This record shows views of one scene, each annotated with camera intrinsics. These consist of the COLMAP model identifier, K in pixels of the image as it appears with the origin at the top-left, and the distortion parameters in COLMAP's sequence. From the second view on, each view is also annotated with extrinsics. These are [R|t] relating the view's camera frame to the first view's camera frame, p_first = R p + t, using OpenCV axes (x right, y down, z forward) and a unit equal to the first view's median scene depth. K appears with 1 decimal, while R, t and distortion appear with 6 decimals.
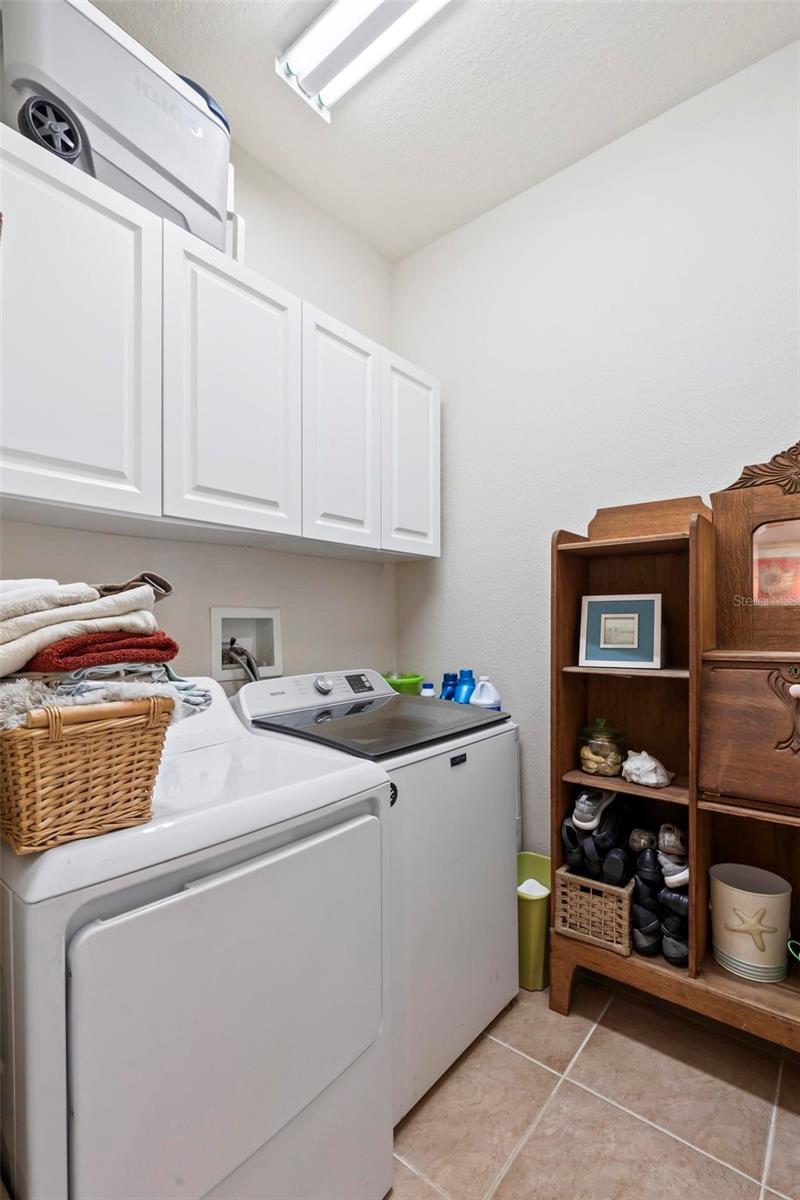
lens RADIAL K [[543.6, 0, 409.2], [0, 543.6, 627.7], [0, 0, 1]] dist [0.007264, -0.000215]
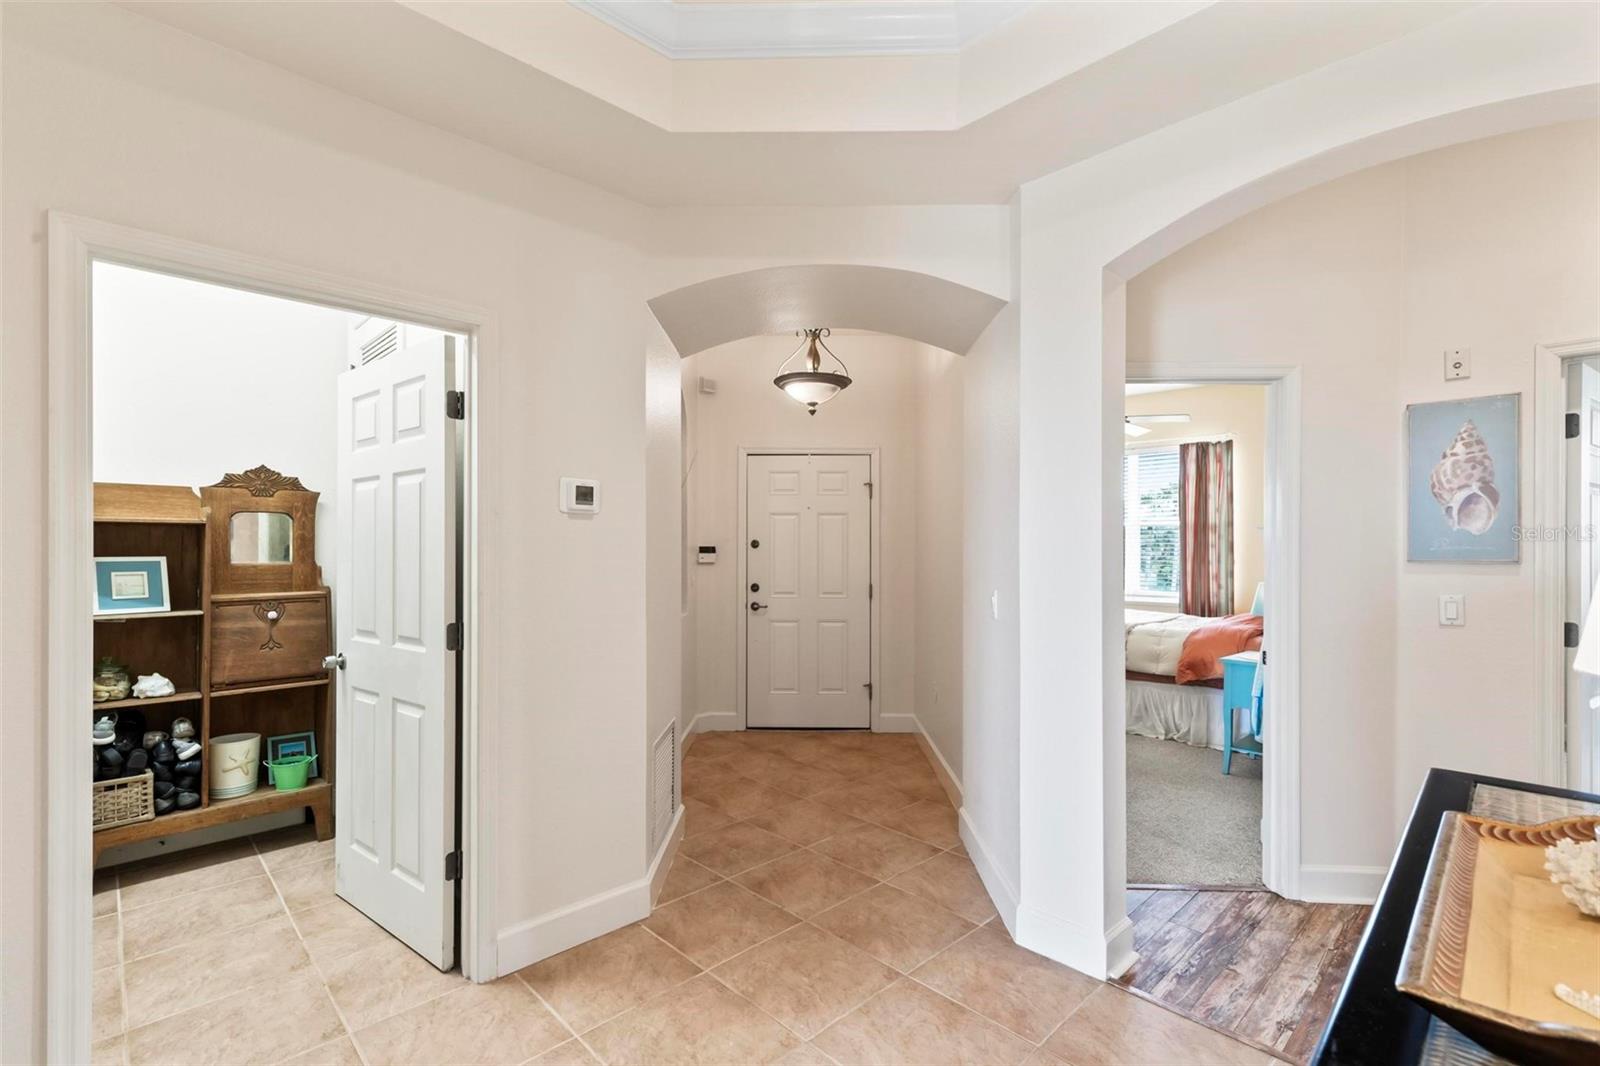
lens RADIAL K [[724.8, 0, 793.7], [0, 724.8, 544.3], [0, 0, 1]] dist [0.007264, -0.000215]
pose [[0.118849, 0.003728, 0.992905, -1.249521], [0.002917, 0.999987, -0.004104, -0.086343], [-0.992908, 0.003384, 0.118836, -0.841732]]
